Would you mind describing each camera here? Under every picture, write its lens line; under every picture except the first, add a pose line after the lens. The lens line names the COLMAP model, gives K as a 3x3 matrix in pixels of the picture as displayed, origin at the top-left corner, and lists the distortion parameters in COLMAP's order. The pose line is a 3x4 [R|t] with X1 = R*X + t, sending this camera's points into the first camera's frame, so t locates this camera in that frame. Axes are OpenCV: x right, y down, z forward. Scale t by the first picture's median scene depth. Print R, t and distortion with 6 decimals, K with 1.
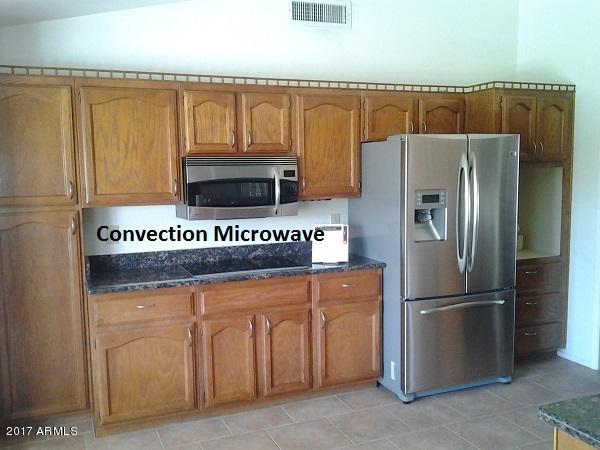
lens RADIAL K [[584.3, 0, 300.1], [0, 584.3, 222.7], [0, 0, 1]] dist [0.009510, 0.000000]
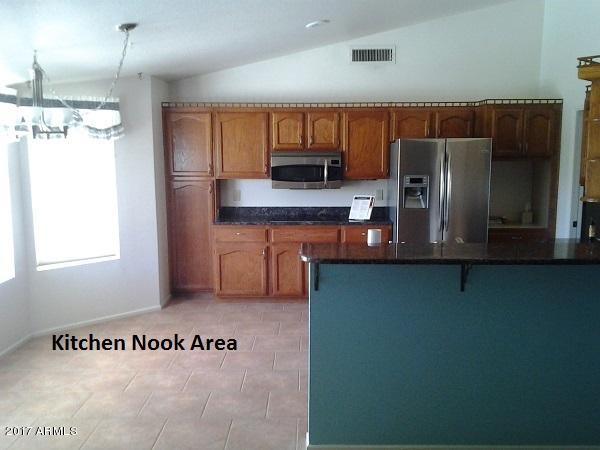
lens RADIAL K [[584.3, 0, 300.8], [0, 584.3, 228.6], [0, 0, 1]] dist [0.009510, 0.000000]
pose [[0.918170, 0.066043, -0.390644, 0.552029], [-0.049945, 0.997437, 0.051236, 0.020928], [0.393026, -0.027532, 0.919115, -0.535642]]
